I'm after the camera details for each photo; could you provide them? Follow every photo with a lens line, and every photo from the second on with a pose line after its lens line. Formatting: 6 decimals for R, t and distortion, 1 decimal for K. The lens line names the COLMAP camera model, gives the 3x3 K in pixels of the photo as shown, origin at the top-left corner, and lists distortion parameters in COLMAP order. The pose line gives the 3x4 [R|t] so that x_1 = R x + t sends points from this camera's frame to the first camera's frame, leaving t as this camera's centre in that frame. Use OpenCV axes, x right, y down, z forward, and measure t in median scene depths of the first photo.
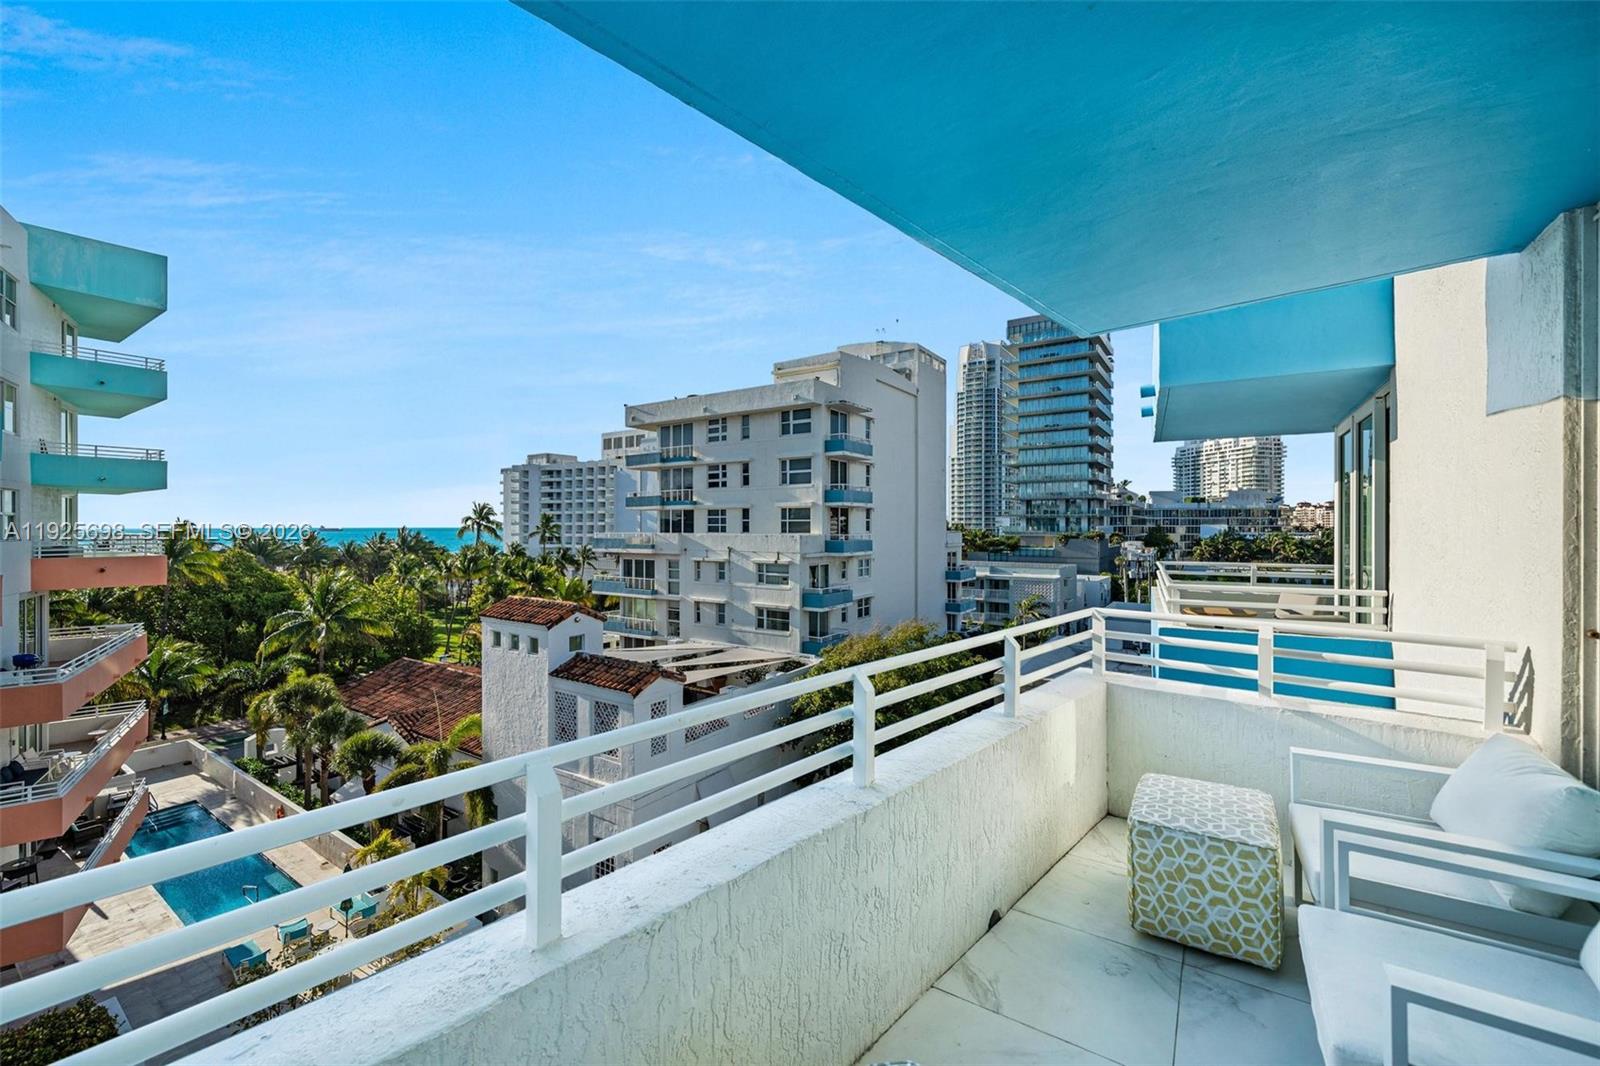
lens RADIAL K [[649.5, 0, 810.4], [0, 649.5, 527.6], [0, 0, 1]] dist [-0.006769, 0.001004]
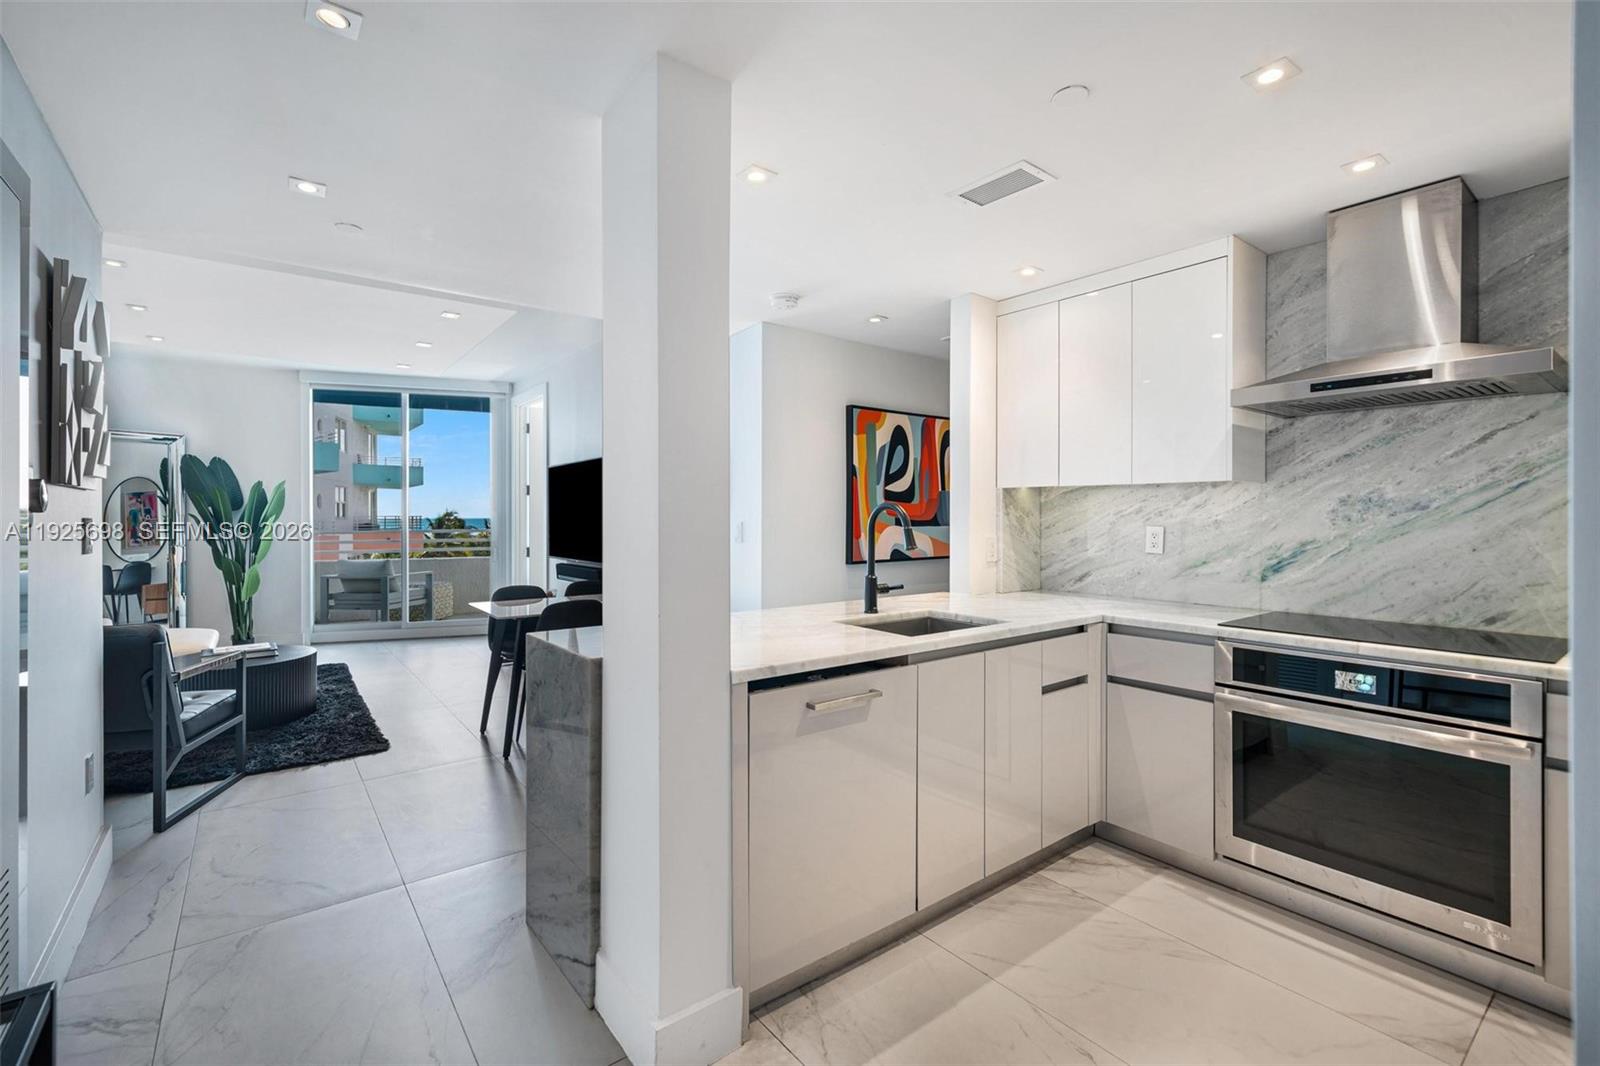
lens RADIAL K [[727.6, 0, 821.3], [0, 727.6, 520.3], [0, 0, 1]] dist [-0.004618, -0.001357]
pose [[0.951777, -0.000544, -0.306789, 0.242230], [0.001747, 0.999992, 0.003647, 0.010293], [0.306784, -0.004007, 0.951771, -0.193098]]
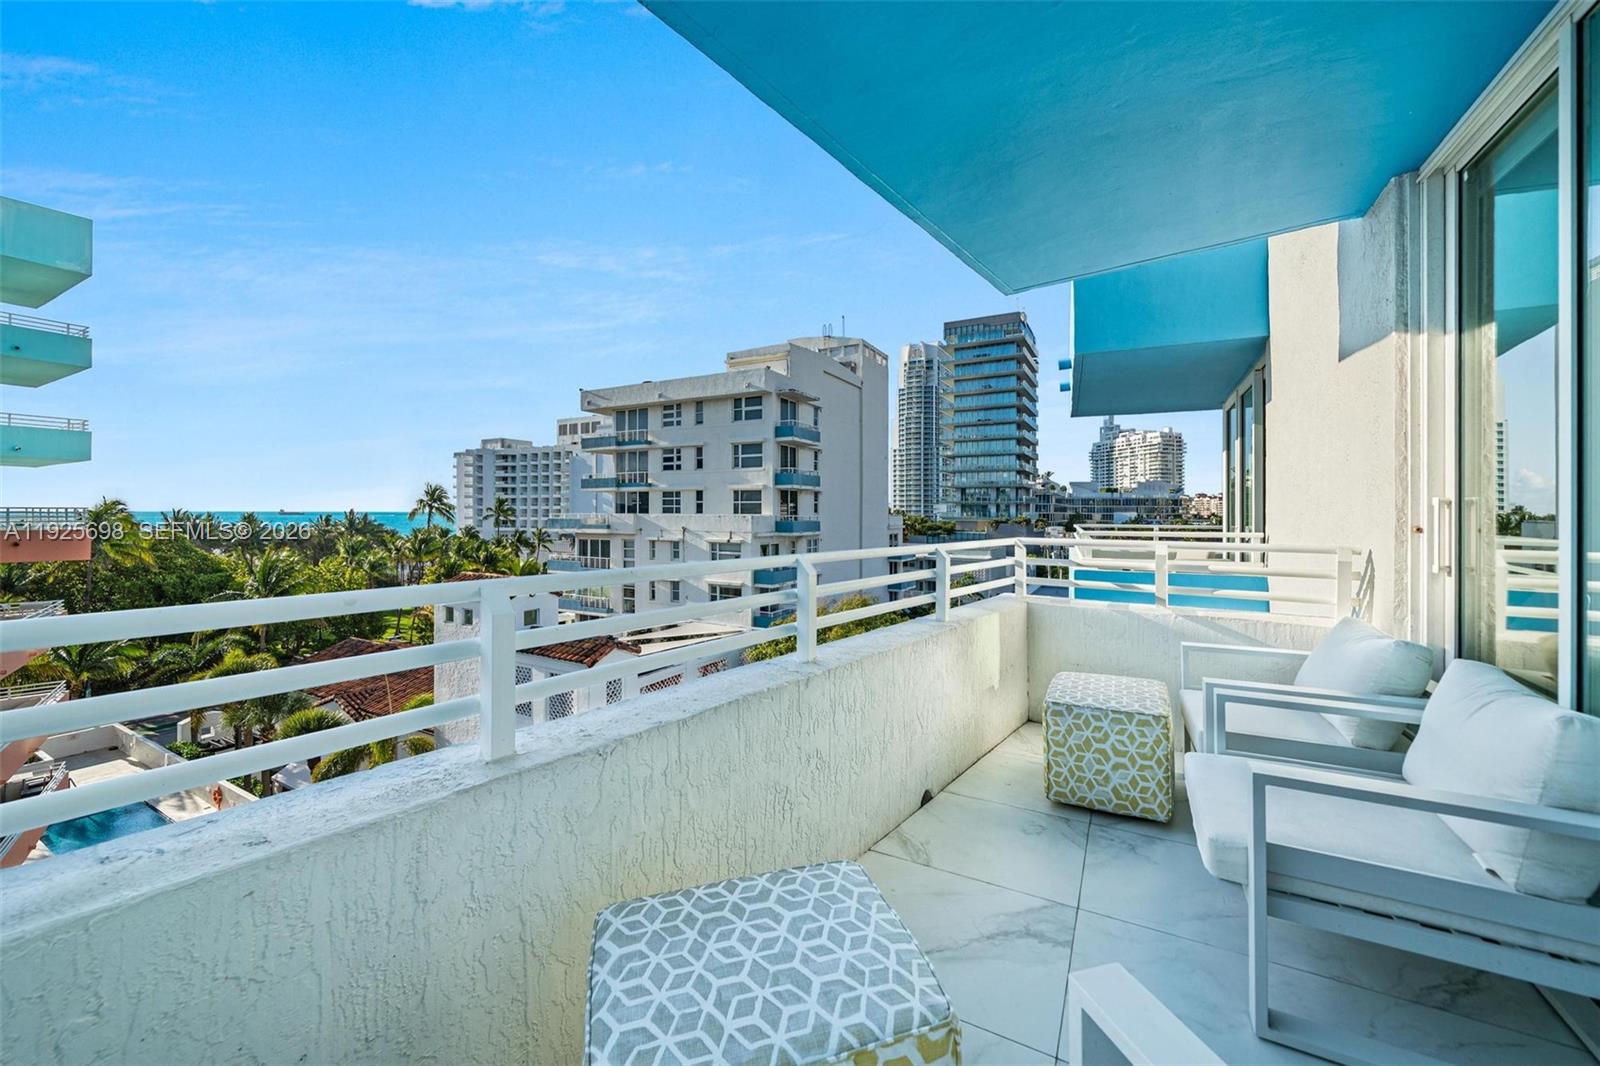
lens RADIAL K [[613.2, 0, 819.2], [0, 613.2, 511.4], [0, 0, 1]] dist [-0.009761, 0.001442]
pose [[0.995626, 0.002630, 0.093391, 0.000479], [-0.002279, 0.999990, -0.003858, 0.010545], [-0.093400, 0.003629, 0.995622, -0.001331]]
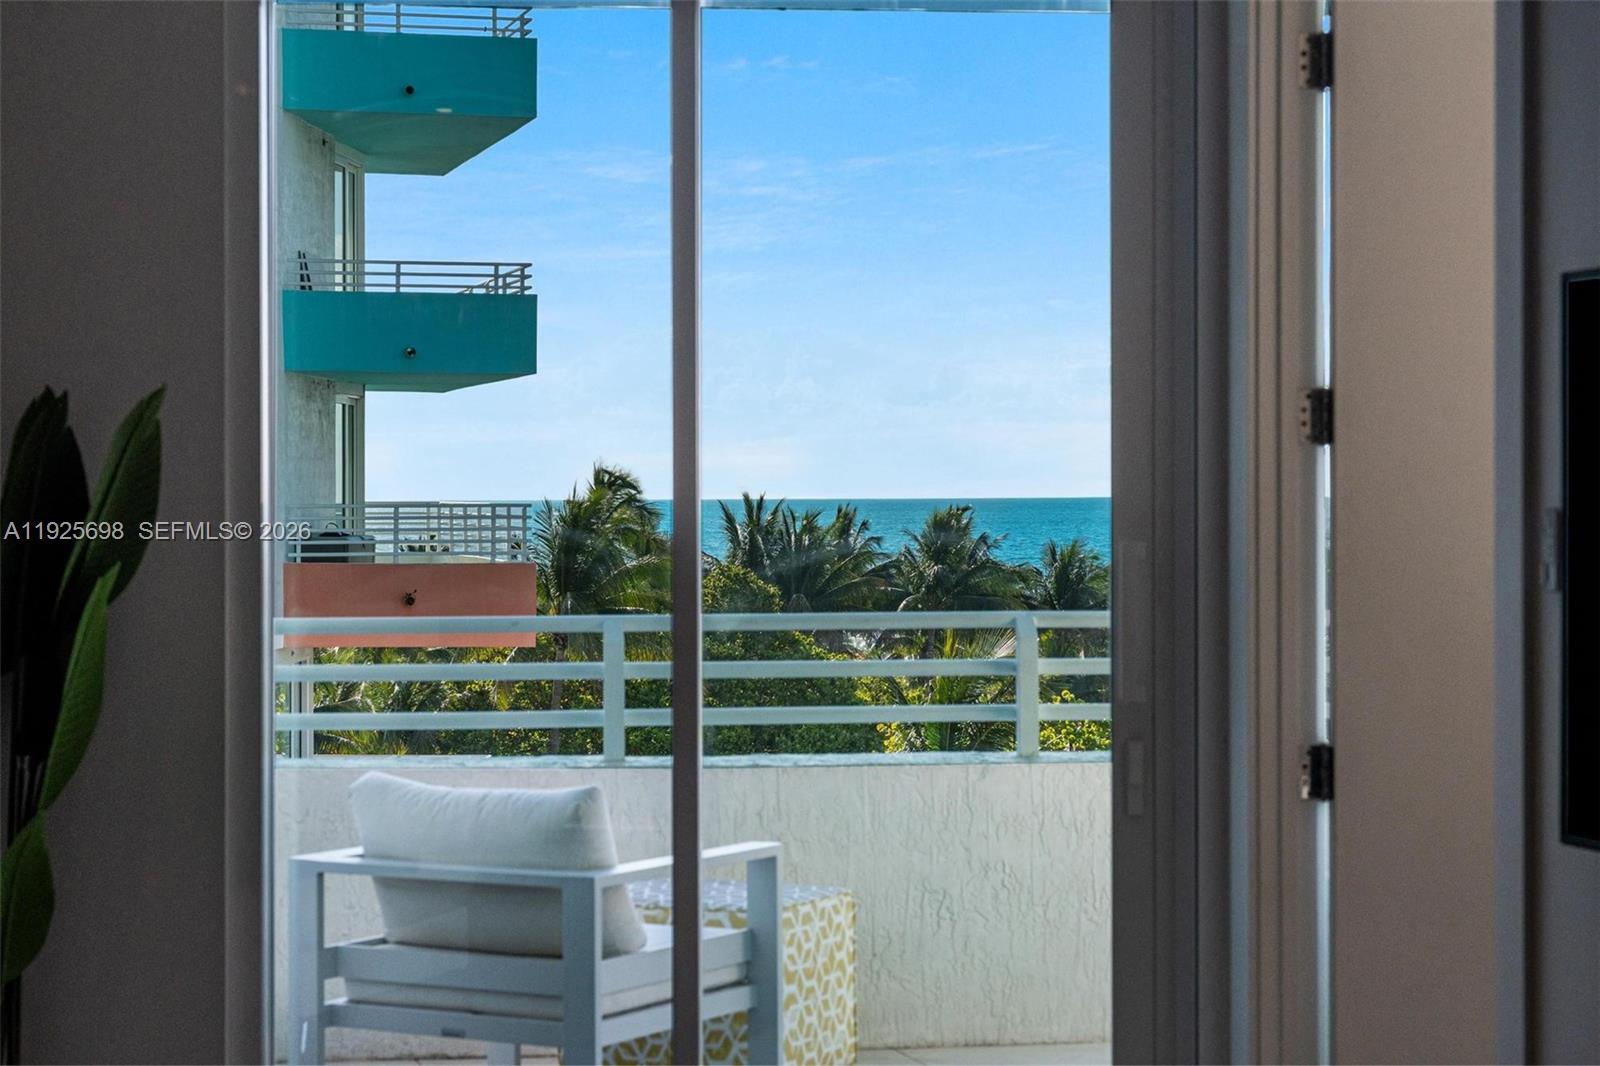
lens RADIAL K [[3253.0, 0, 813.3], [0, 3253.0, 531.1], [0, 0, 1]] dist [-0.070285, 0.000000]
pose [[0.757051, 0.005120, -0.653335, 0.173879], [0.001735, 0.999950, 0.009846, 0.005517], [0.653353, -0.008588, 0.757004, -0.153124]]
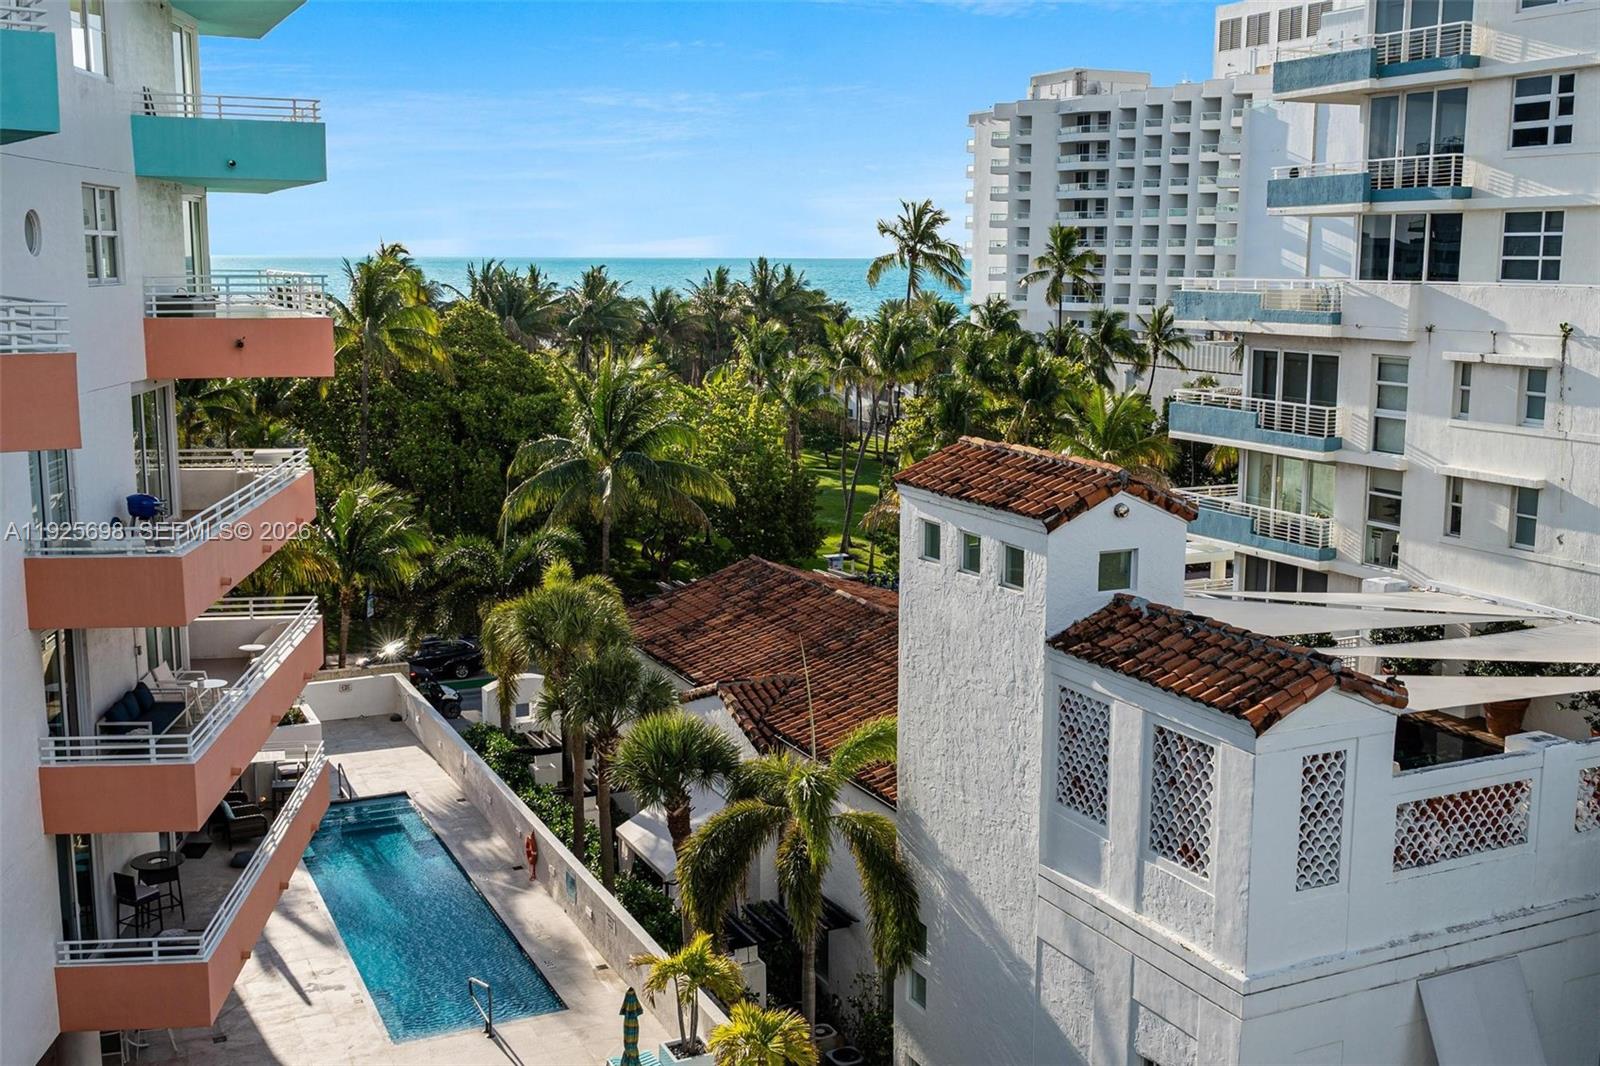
lens RADIAL K [[1686.3, 0, 790.5], [0, 1686.3, 539.7], [0, 0, 1]] dist [-0.012806, 0.000000]
pose [[0.851996, 0.091568, -0.515478, -0.009165], [-0.005821, 0.986182, 0.165561, -0.003039], [0.523515, -0.138057, 0.840757, 0.046757]]
